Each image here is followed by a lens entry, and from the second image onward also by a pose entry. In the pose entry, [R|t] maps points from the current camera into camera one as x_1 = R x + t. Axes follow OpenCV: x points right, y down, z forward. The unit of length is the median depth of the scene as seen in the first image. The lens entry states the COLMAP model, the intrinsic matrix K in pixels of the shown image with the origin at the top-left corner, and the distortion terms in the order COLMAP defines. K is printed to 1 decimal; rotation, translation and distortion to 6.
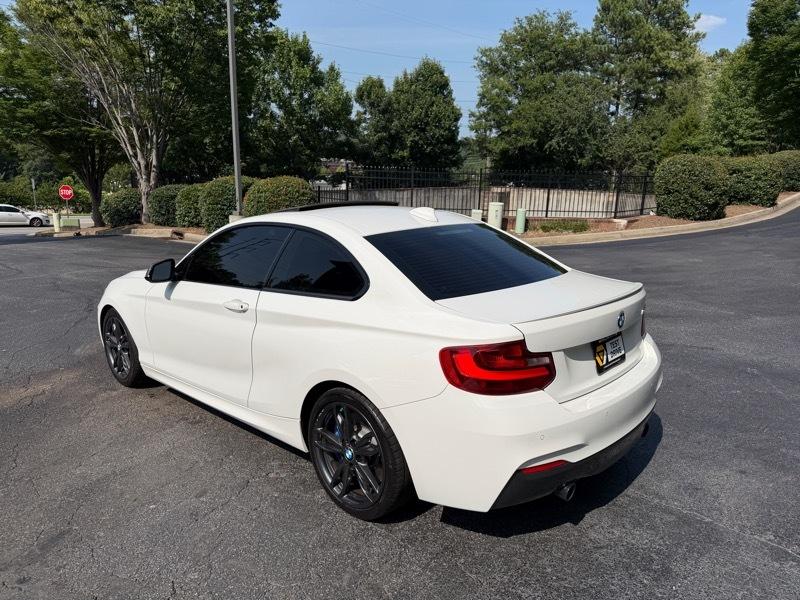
lens RADIAL K [[576.0, 0, 397.2], [0, 576.0, 300.9], [0, 0, 1]] dist [0.037087, -0.052594]
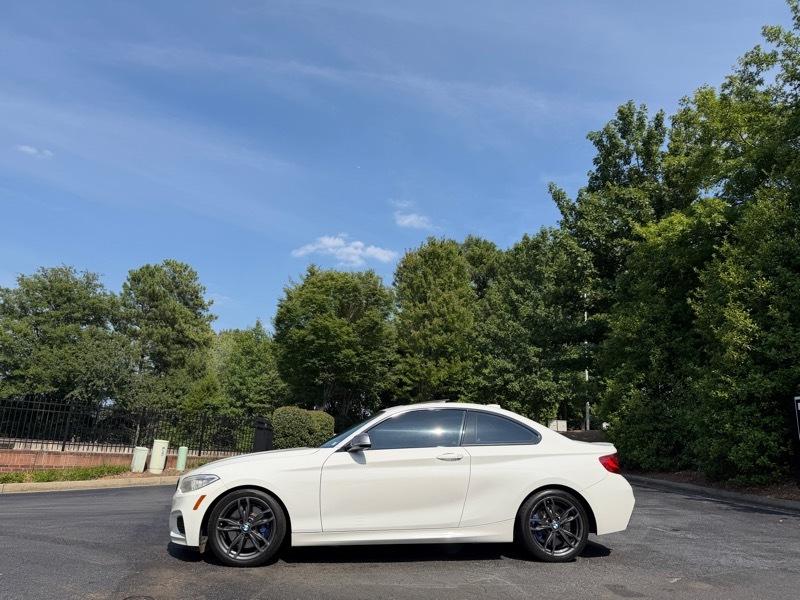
lens RADIAL K [[576.0, 0, 399.1], [0, 576.0, 291.7], [0, 0, 1]] dist [0.037087, -0.052594]
pose [[0.632380, 0.212113, 0.745053, -0.283330], [0.142010, 0.913741, -0.380672, 0.030699], [-0.761531, 0.346534, 0.547709, 0.011391]]
